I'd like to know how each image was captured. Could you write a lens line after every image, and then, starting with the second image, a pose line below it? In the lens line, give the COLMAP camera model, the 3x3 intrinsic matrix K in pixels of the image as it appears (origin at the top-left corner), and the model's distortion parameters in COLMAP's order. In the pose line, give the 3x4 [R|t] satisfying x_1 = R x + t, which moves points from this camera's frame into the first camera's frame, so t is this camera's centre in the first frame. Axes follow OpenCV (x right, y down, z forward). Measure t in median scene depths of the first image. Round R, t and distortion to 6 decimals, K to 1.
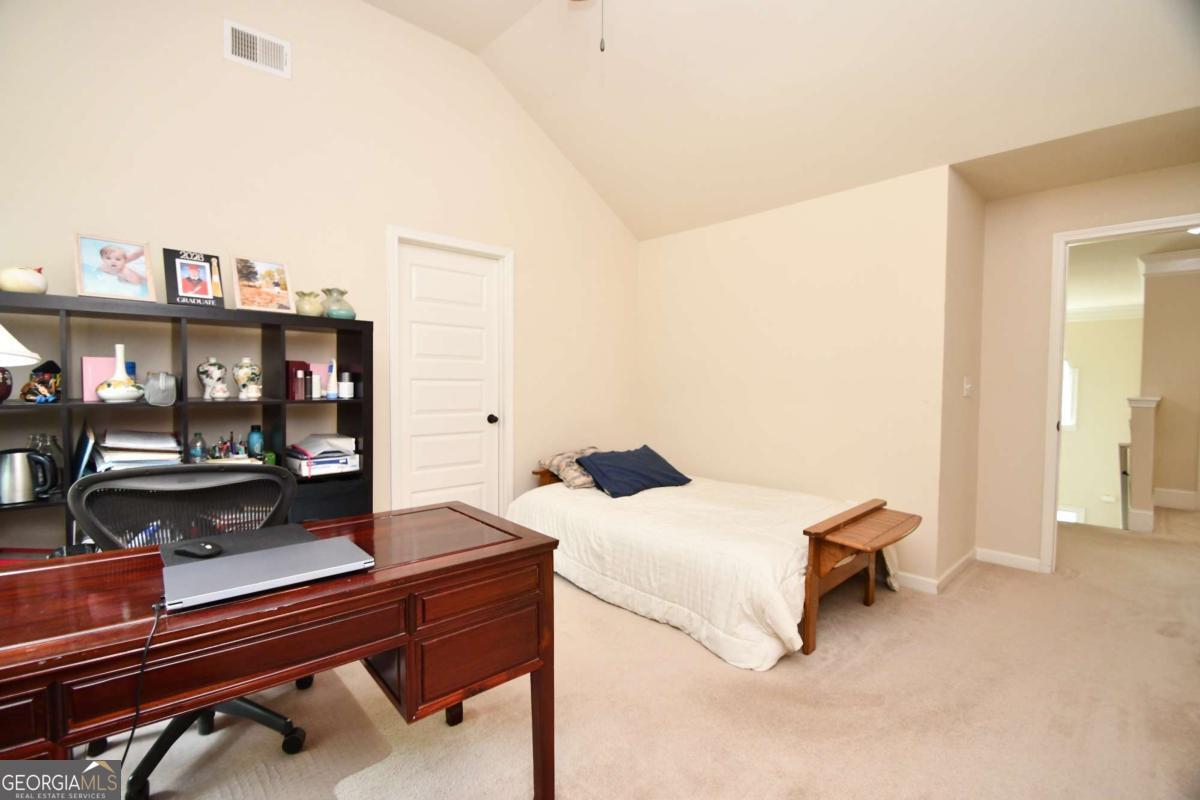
lens RADIAL K [[521.6, 0, 588.7], [0, 521.6, 401.7], [0, 0, 1]] dist [0.011289, -0.016570]
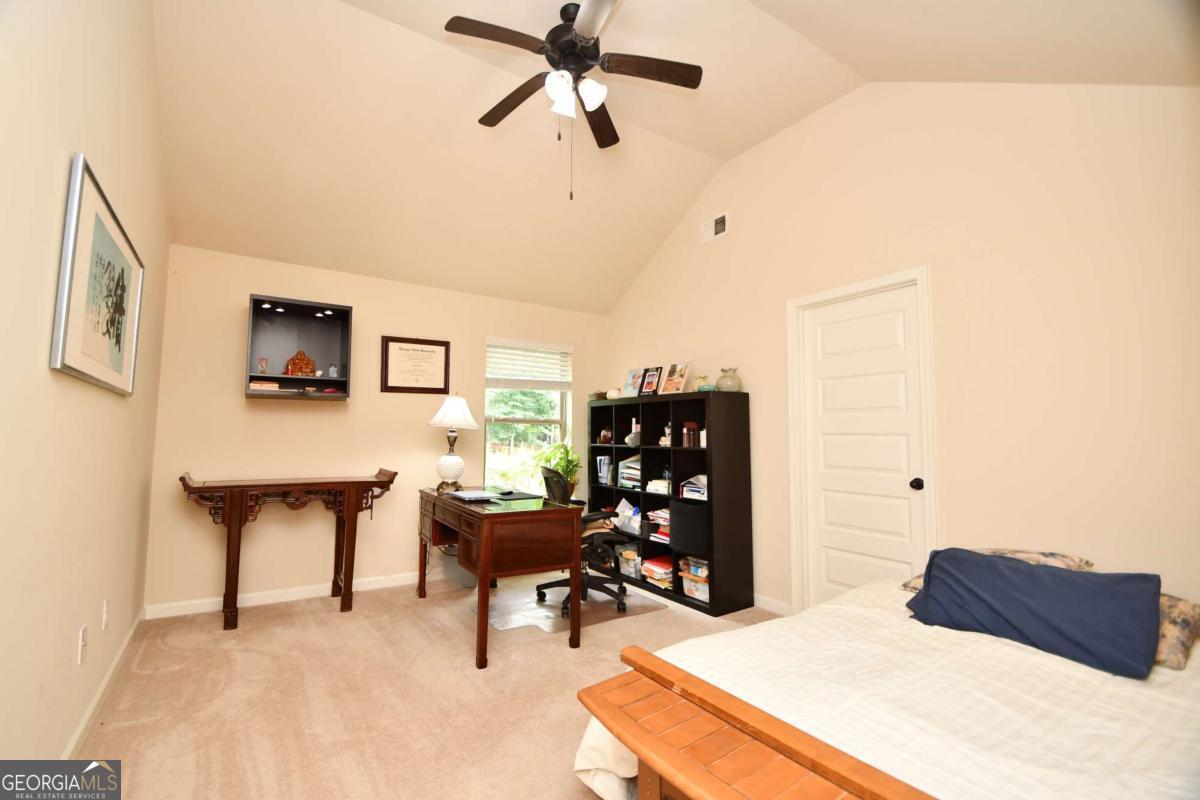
lens RADIAL K [[521.6, 0, 588.7], [0, 521.6, 401.7], [0, 0, 1]] dist [0.011289, -0.016570]
pose [[-0.153387, -0.076749, -0.985181, 1.012053], [-0.049653, 0.996318, -0.069886, -0.016030], [0.986918, 0.038198, -0.156633, 0.942977]]
